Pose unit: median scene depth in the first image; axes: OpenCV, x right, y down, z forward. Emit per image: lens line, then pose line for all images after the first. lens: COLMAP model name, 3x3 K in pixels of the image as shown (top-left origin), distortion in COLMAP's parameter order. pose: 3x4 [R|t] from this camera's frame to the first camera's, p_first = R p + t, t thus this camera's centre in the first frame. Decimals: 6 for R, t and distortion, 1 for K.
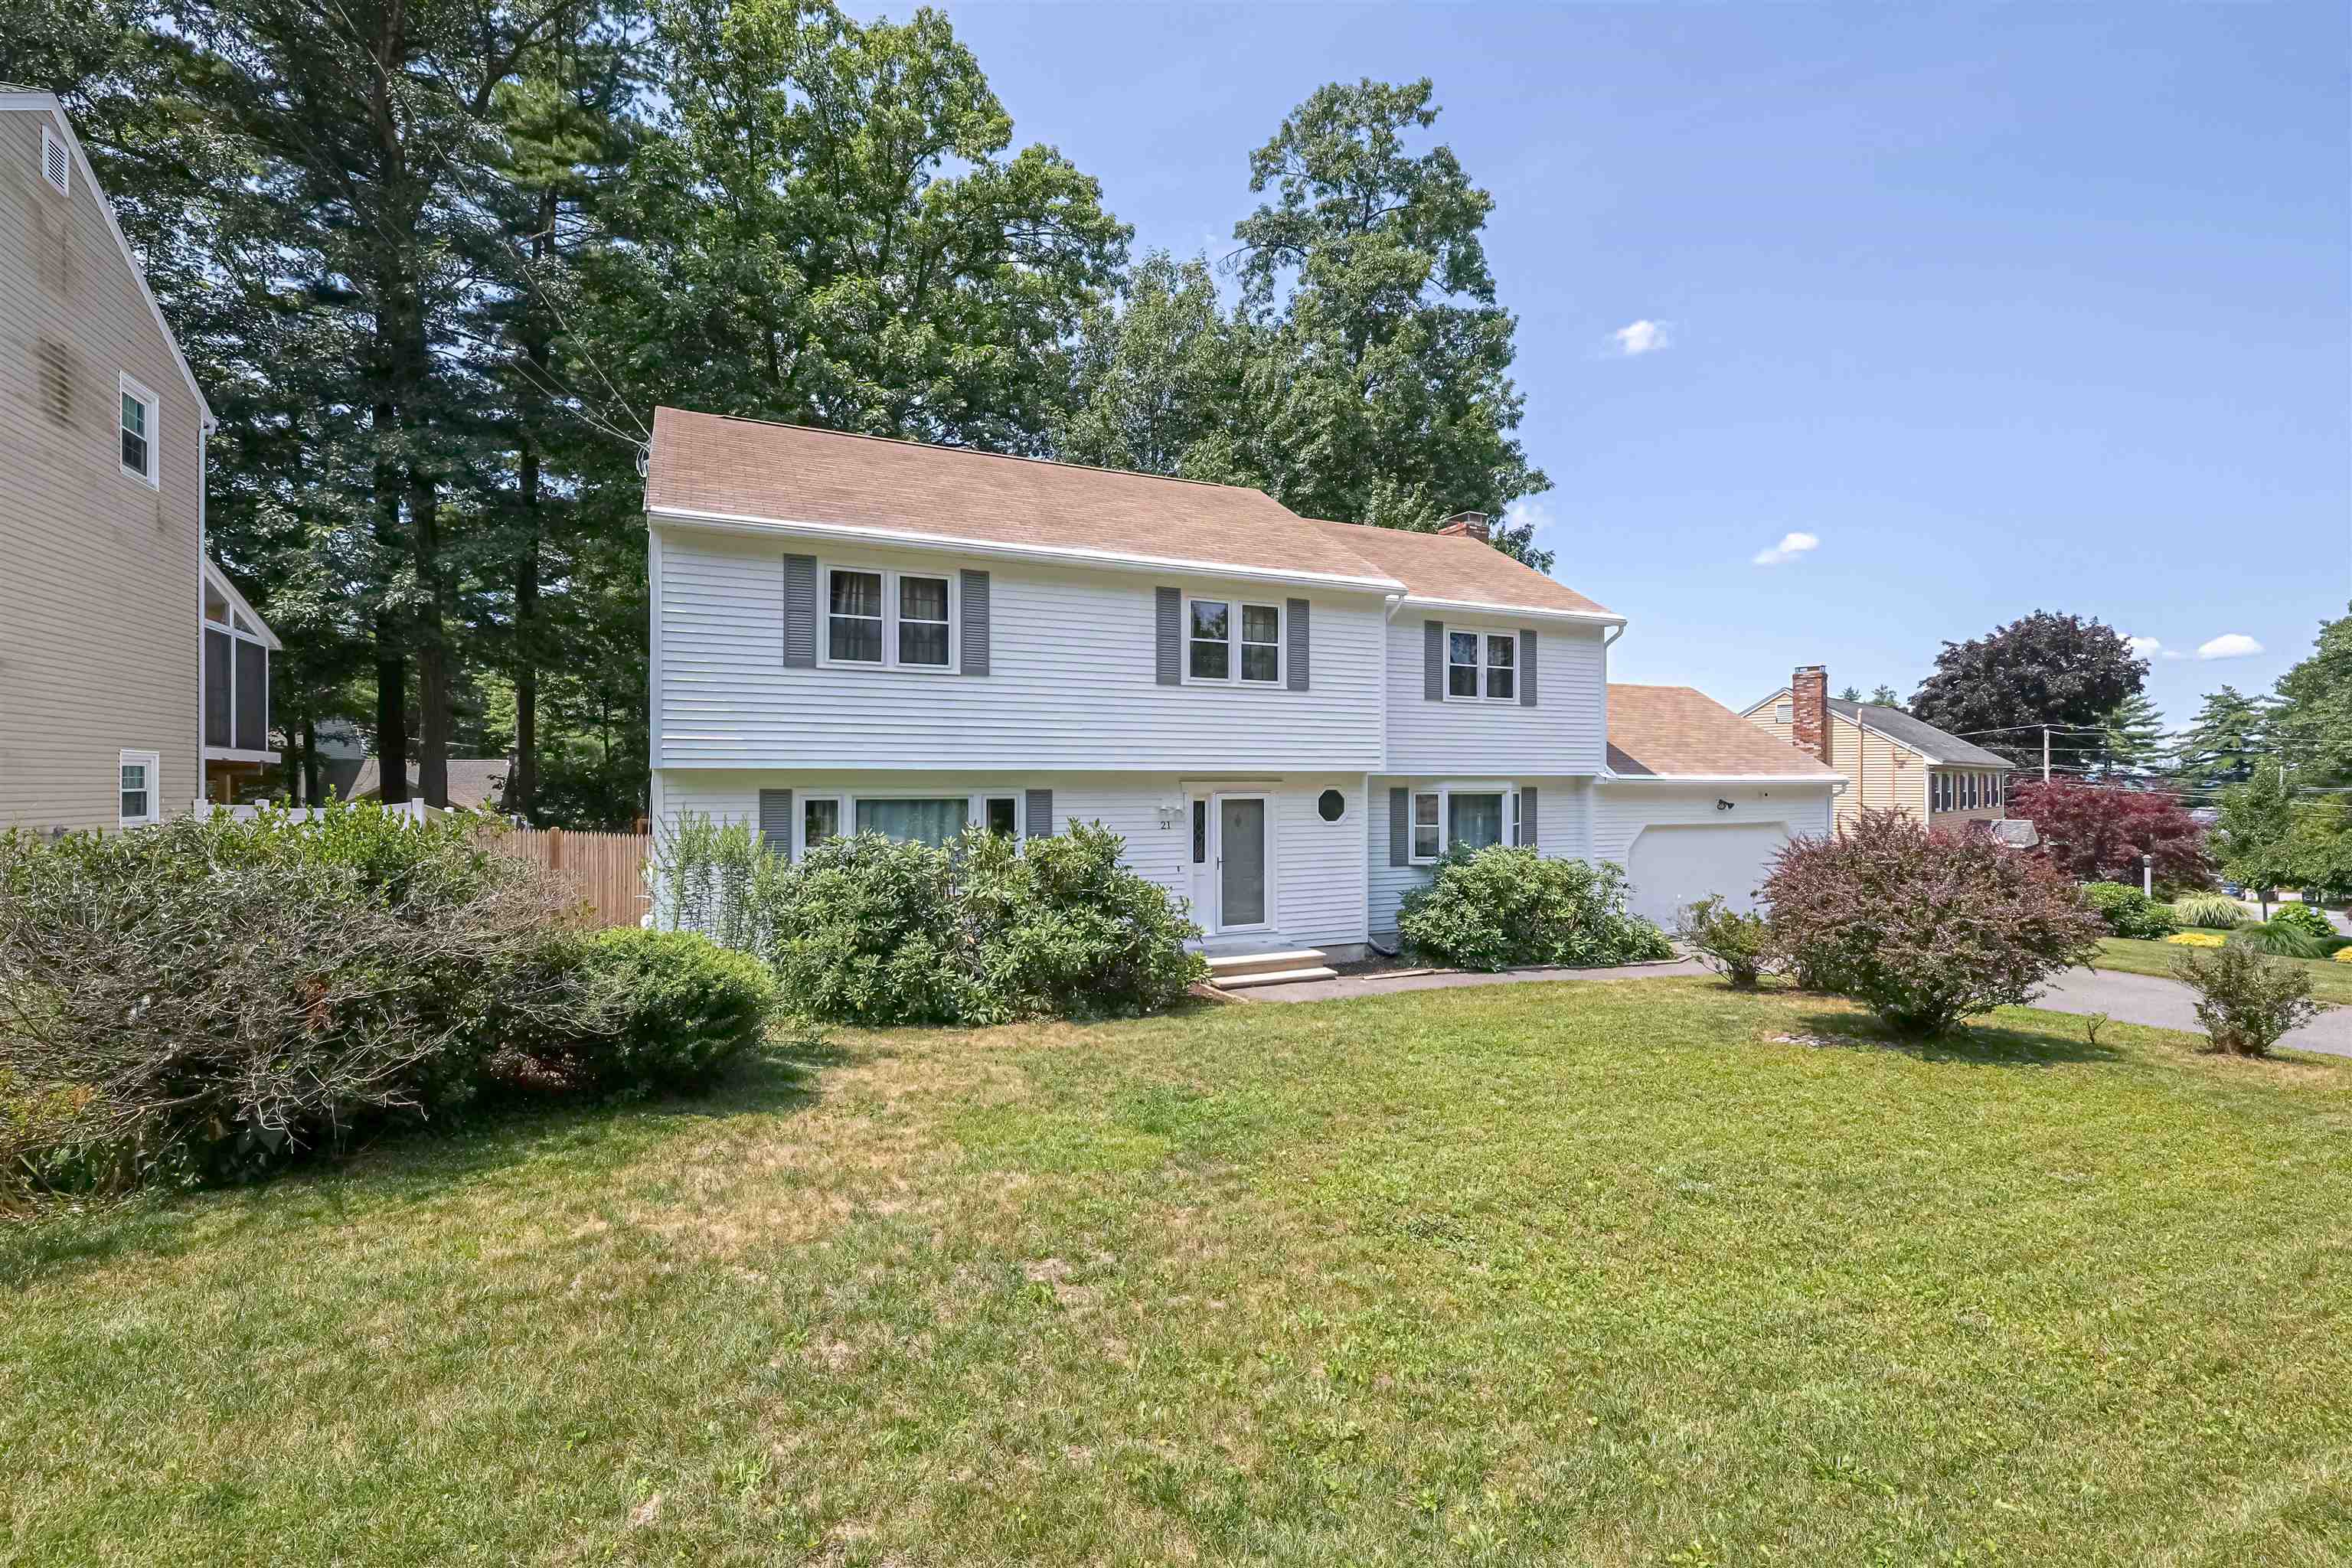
lens RADIAL K [[1023.5, 0, 1199.2], [0, 1023.5, 786.2], [0, 0, 1]] dist [0.000030, -0.000038]
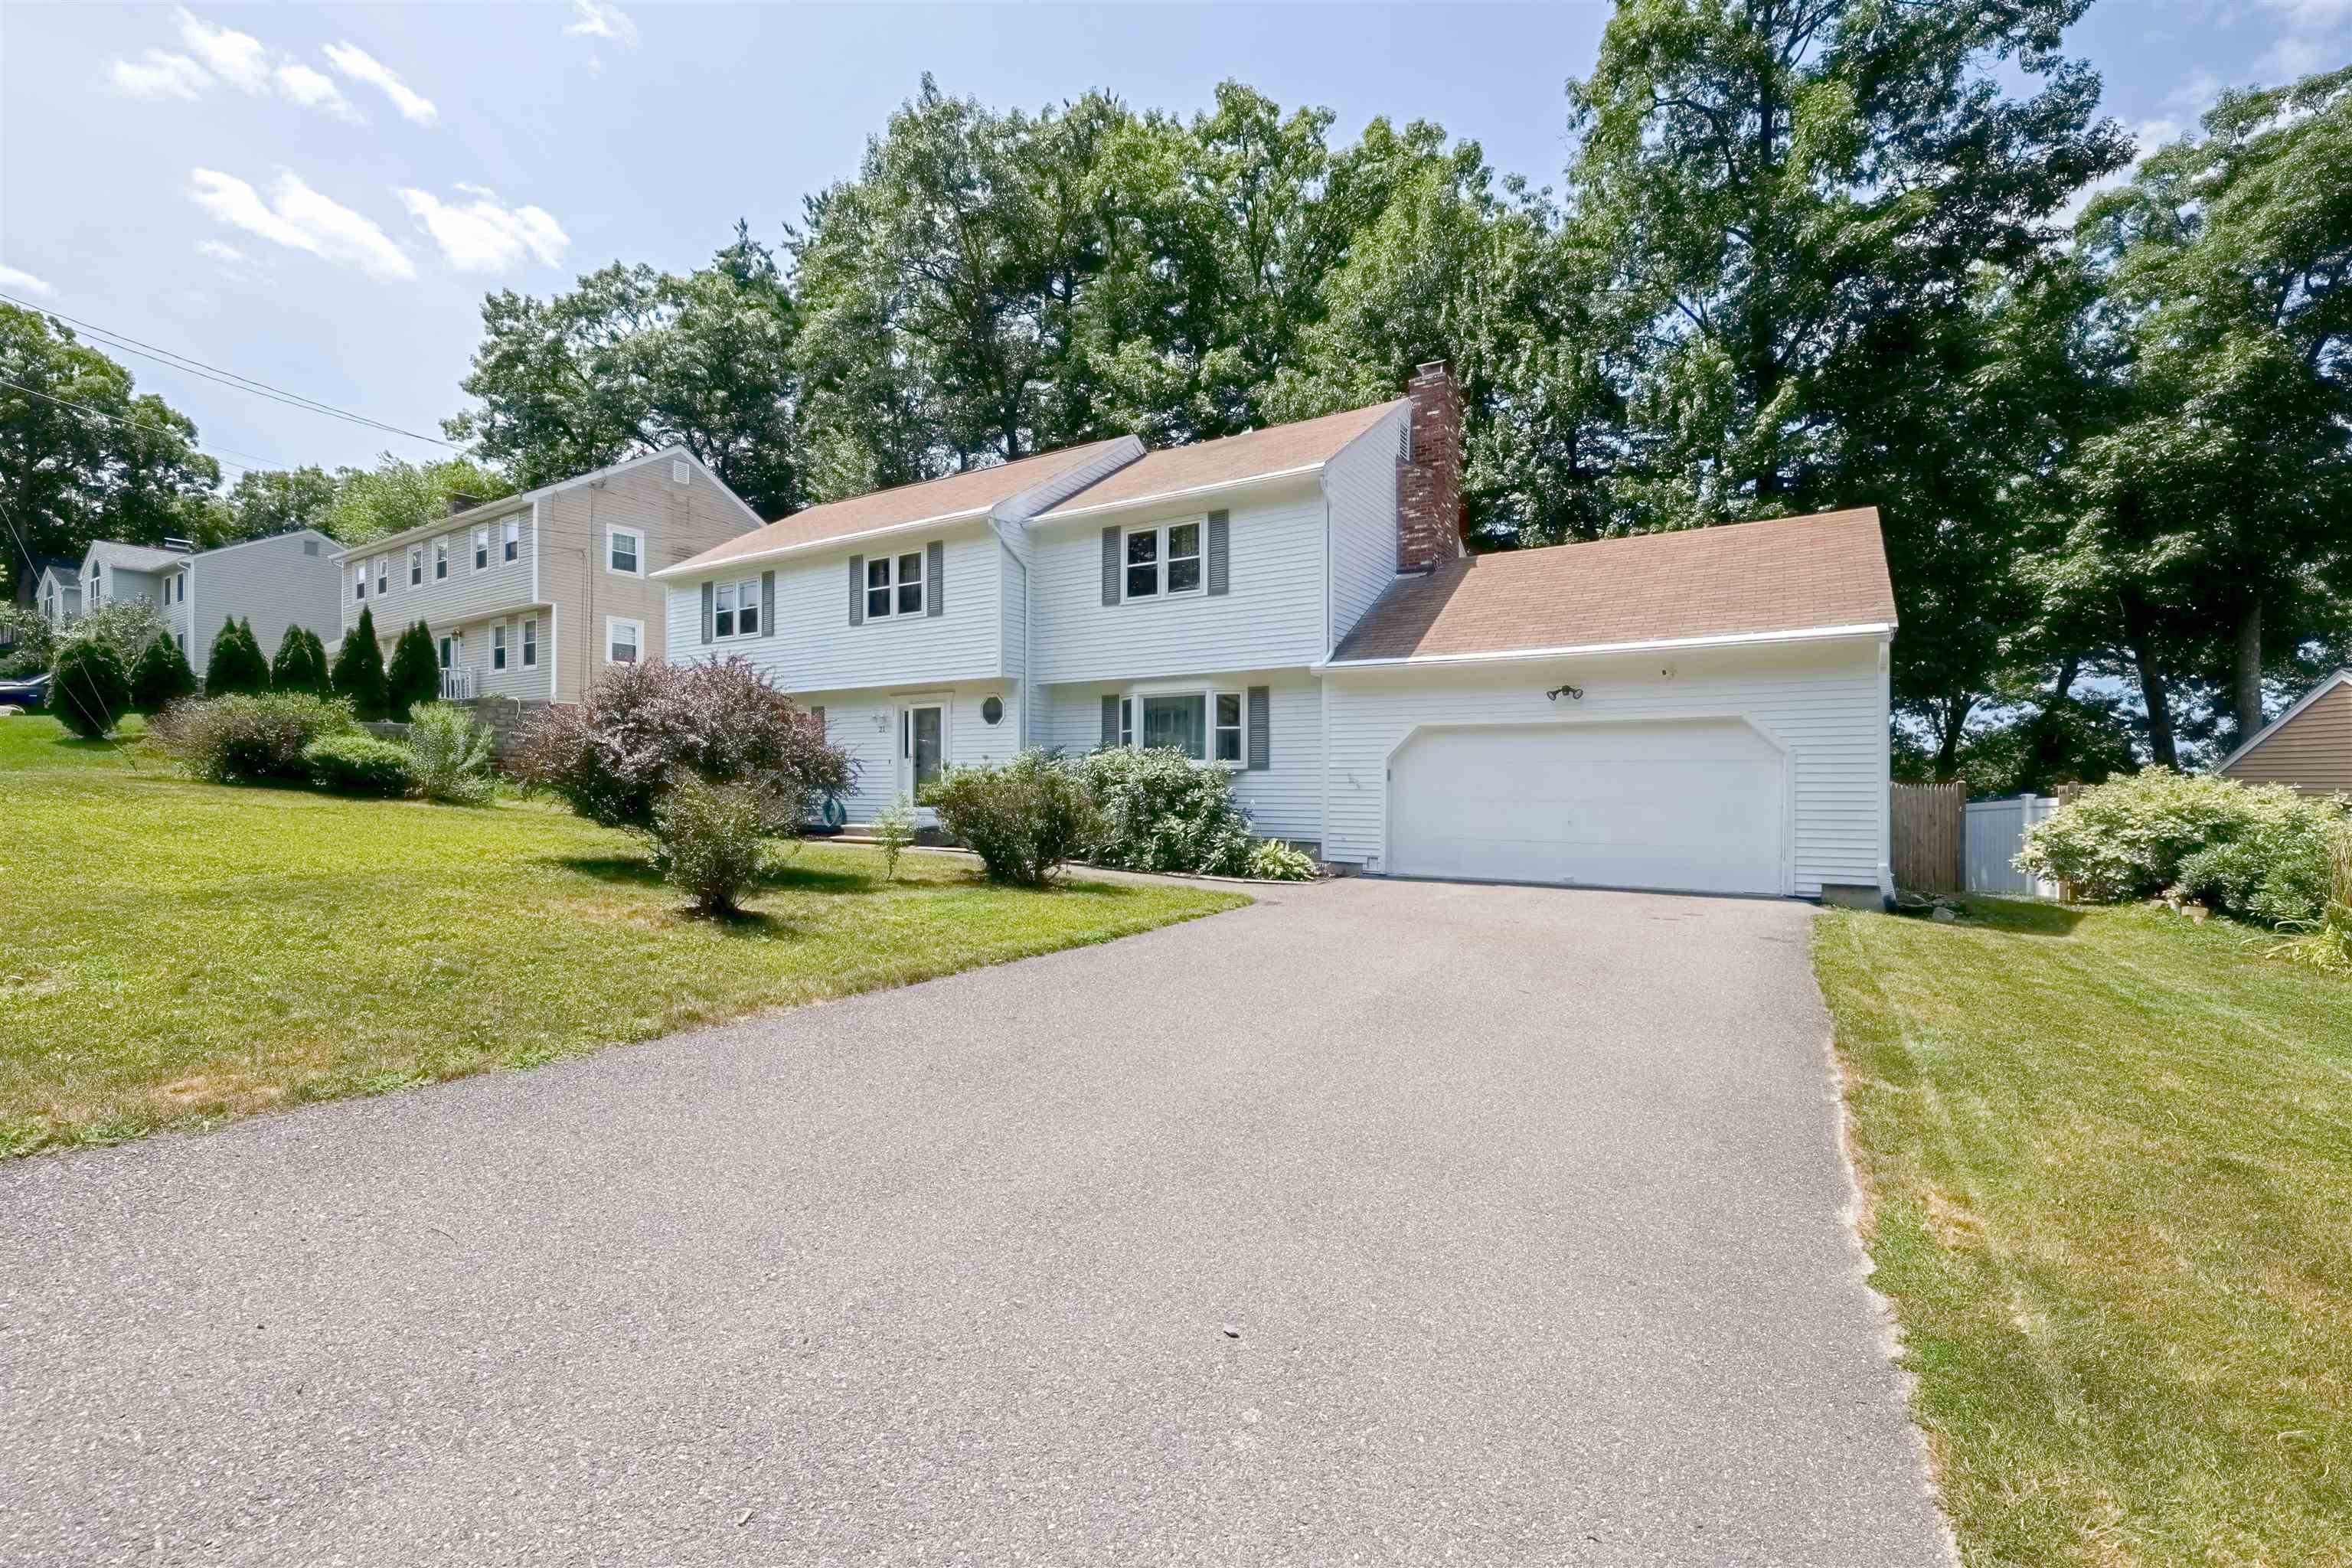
lens RADIAL K [[1001.9, 0, 1166.4], [0, 1001.9, 783.6], [0, 0, 1]] dist [0.010828, 0.000079]
pose [[0.531883, 0.000126, -0.846818, 1.235130], [-0.007343, 0.999963, -0.004463, 0.108171], [0.846786, 0.008592, 0.531865, 0.584423]]
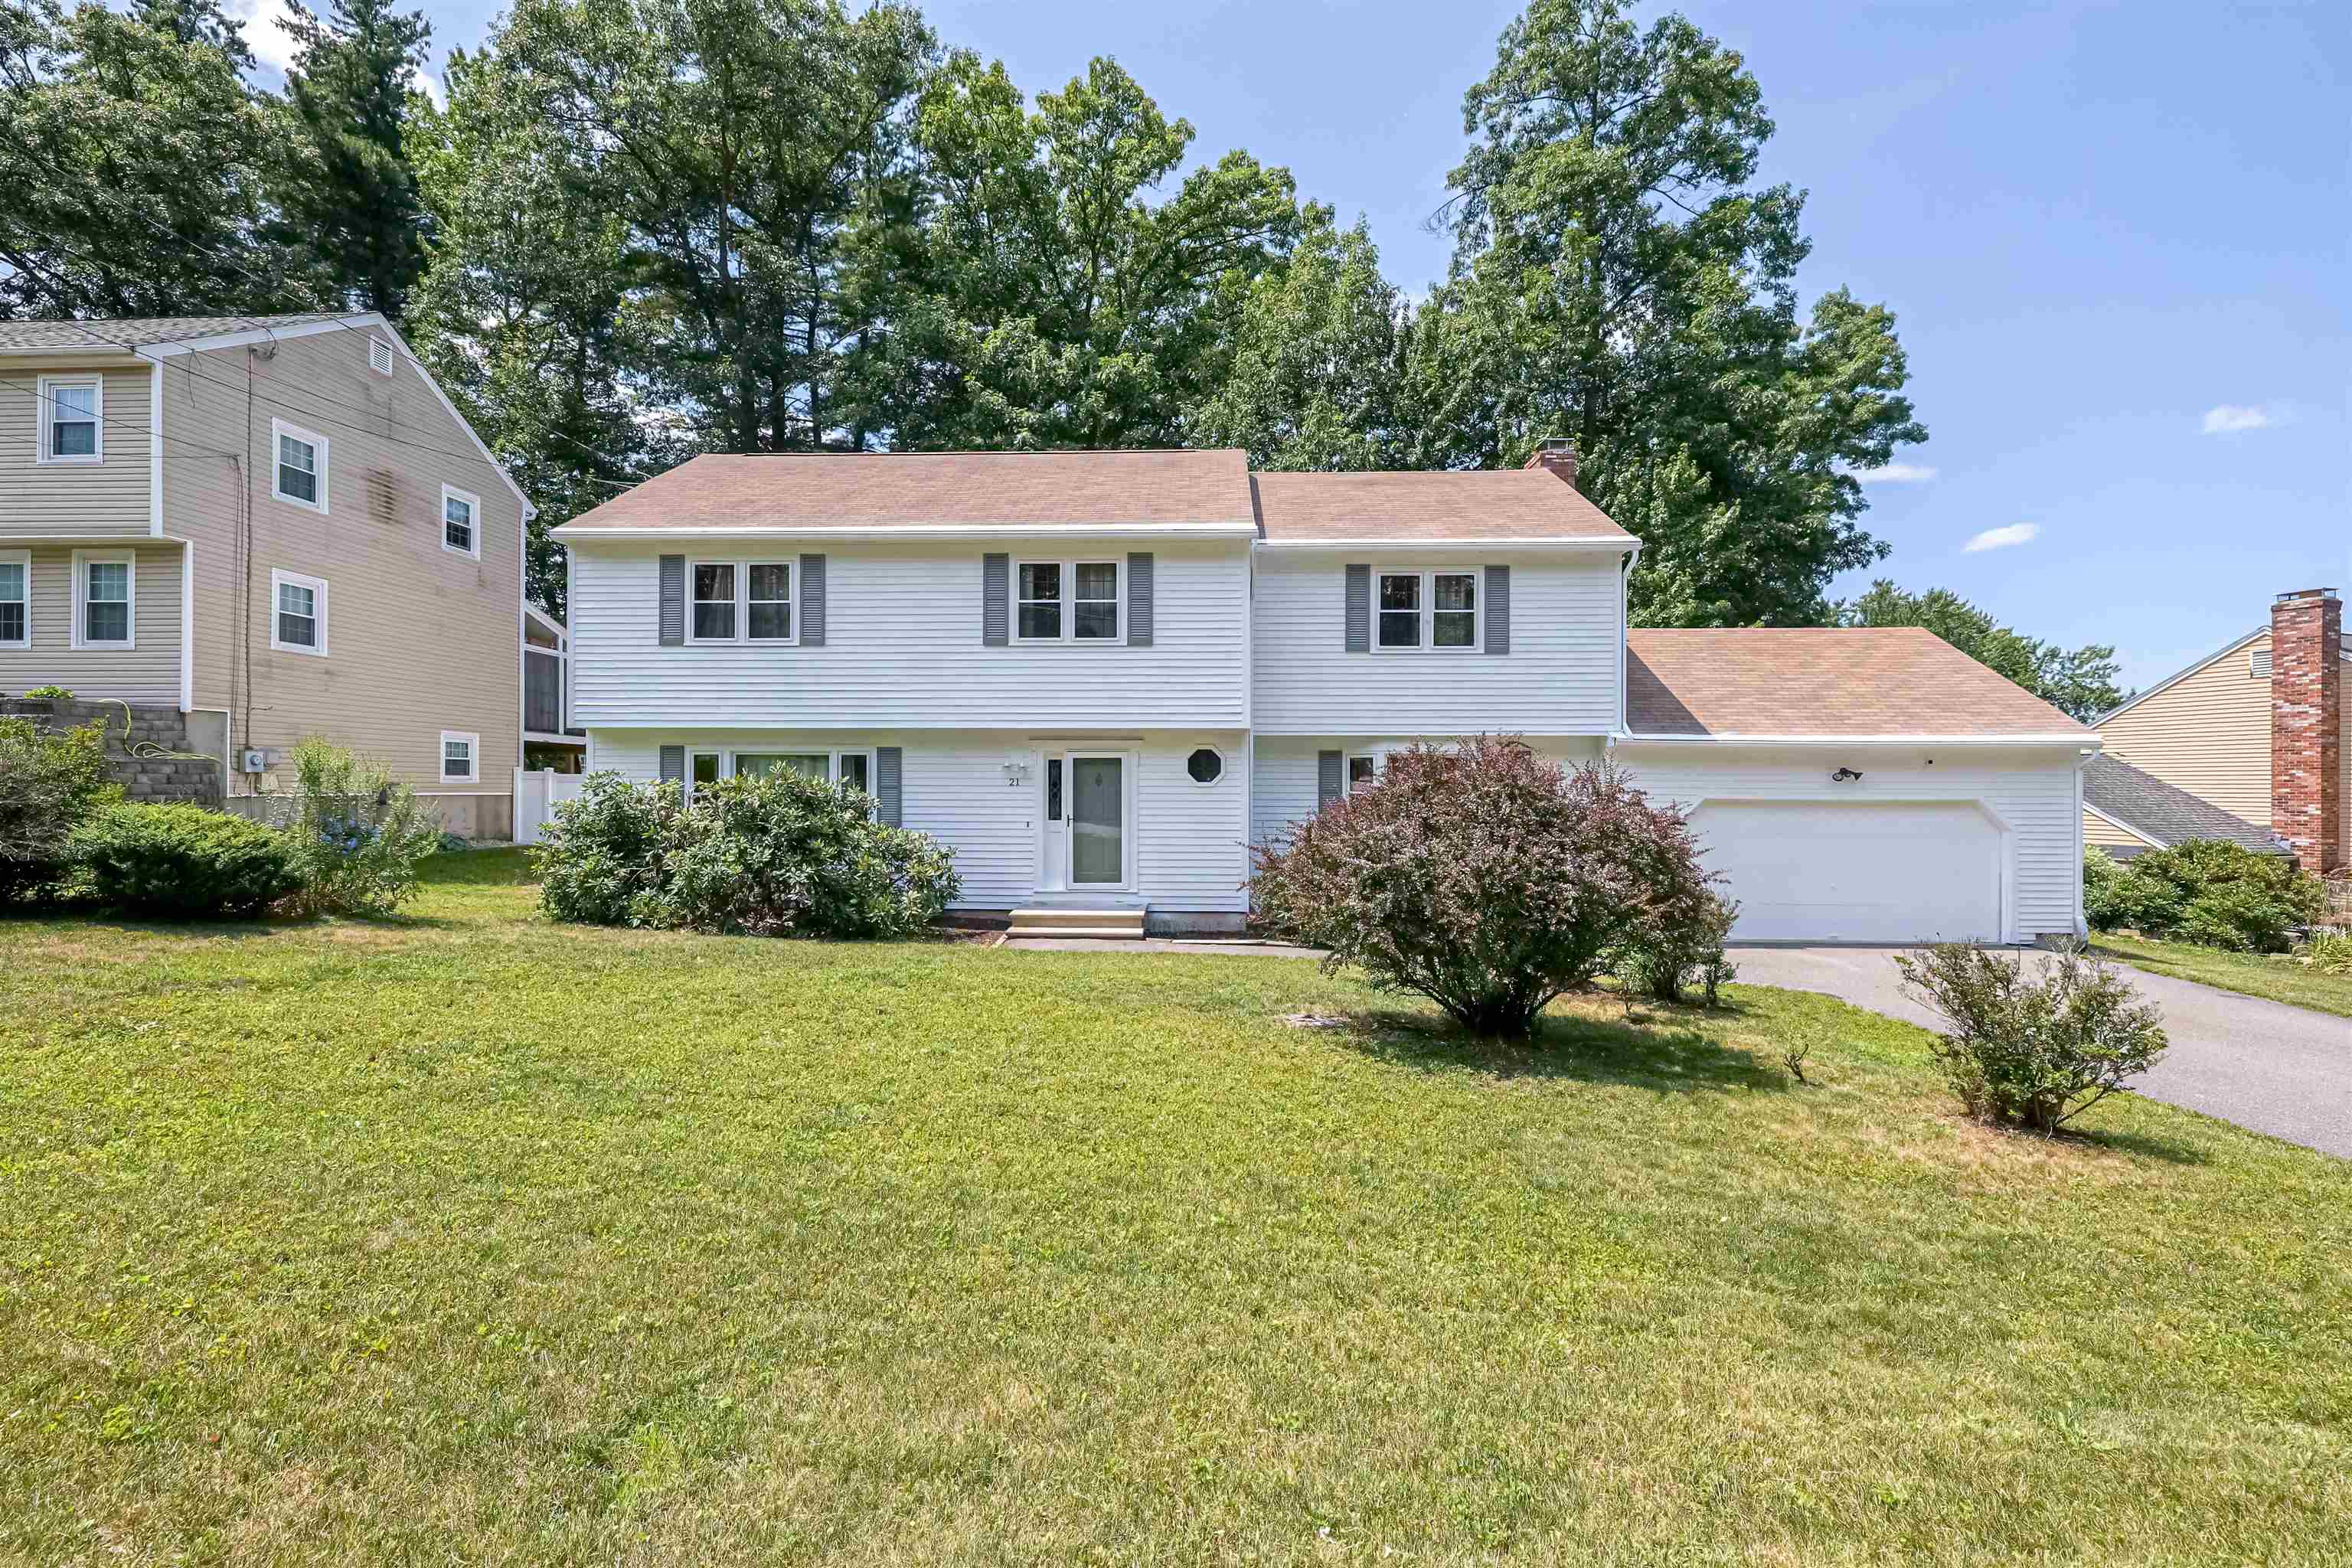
lens RADIAL K [[1023.5, 0, 1199.2], [0, 1023.5, 786.2], [0, 0, 1]] dist [0.000030, -0.000038]
pose [[0.885957, 0.000931, -0.463767, 0.589097], [-0.006252, 0.999931, -0.009937, 0.049163], [0.463726, 0.011703, 0.885901, 0.154252]]
